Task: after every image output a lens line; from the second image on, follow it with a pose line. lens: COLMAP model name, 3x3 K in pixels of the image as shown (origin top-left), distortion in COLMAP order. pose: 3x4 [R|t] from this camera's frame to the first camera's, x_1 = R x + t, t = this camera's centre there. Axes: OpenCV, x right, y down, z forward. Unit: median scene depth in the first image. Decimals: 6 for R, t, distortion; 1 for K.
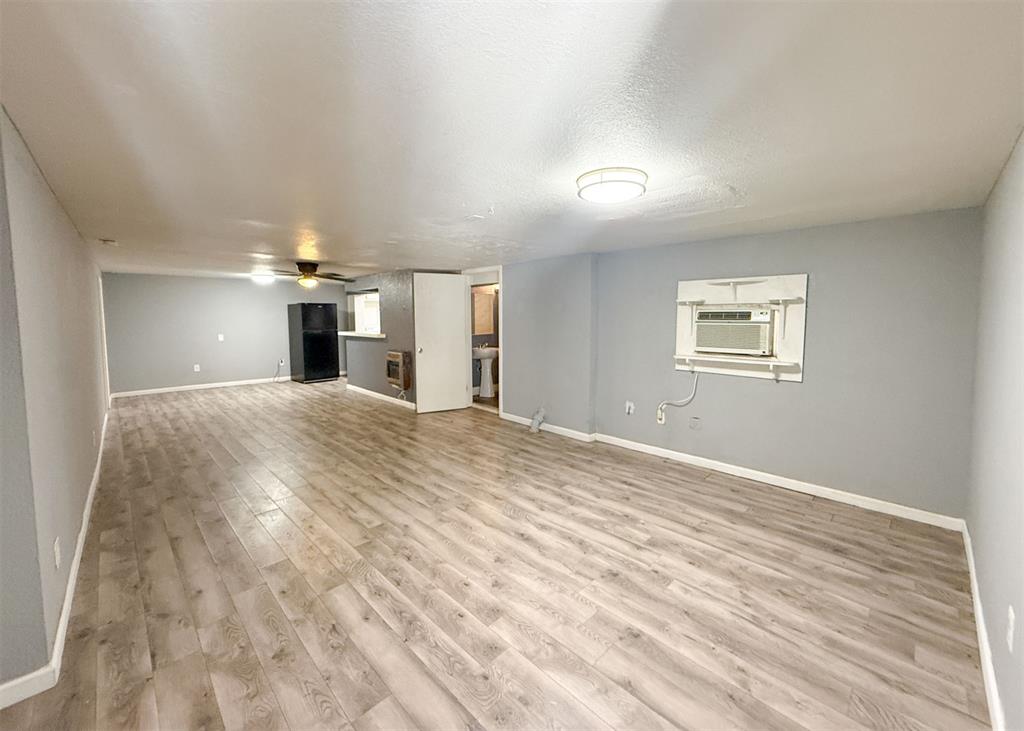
lens RADIAL K [[411.1, 0, 511.2], [0, 411.1, 346.2], [0, 0, 1]] dist [0.001776, 0.000513]
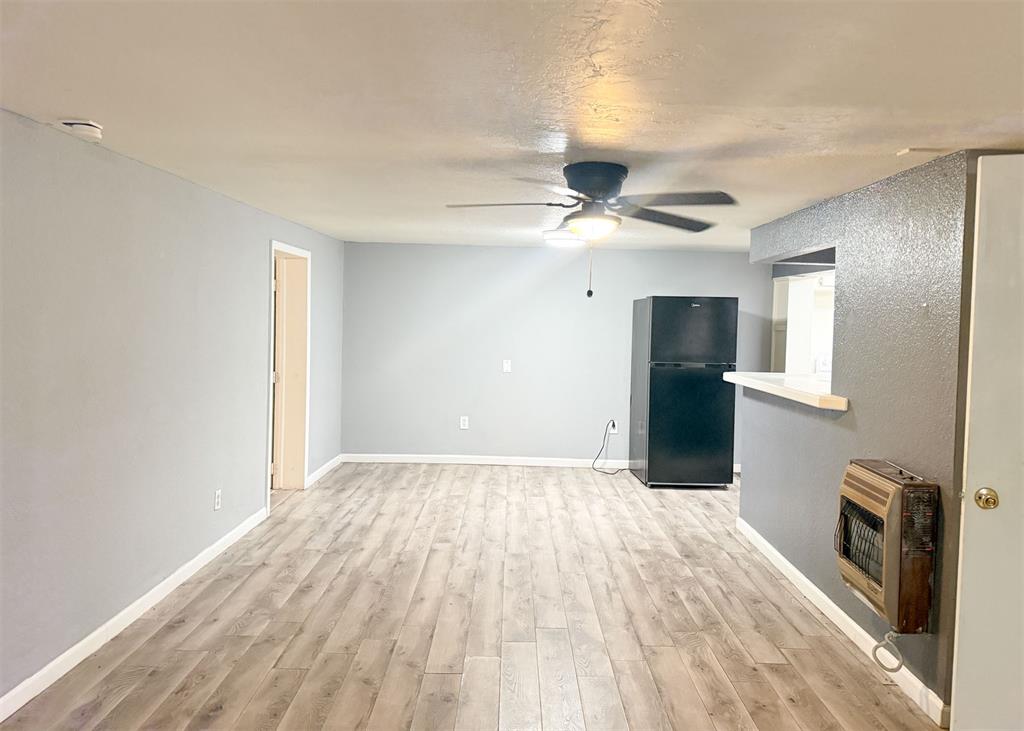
lens RADIAL K [[724.2, 0, 512.5], [0, 724.2, 349.0], [0, 0, 1]] dist [0.110744, -0.170105]
pose [[0.715030, 0.051215, -0.697215, -0.095795], [-0.079308, 0.996817, -0.008111, -0.035291], [0.694581, 0.061094, 0.716816, 0.388207]]
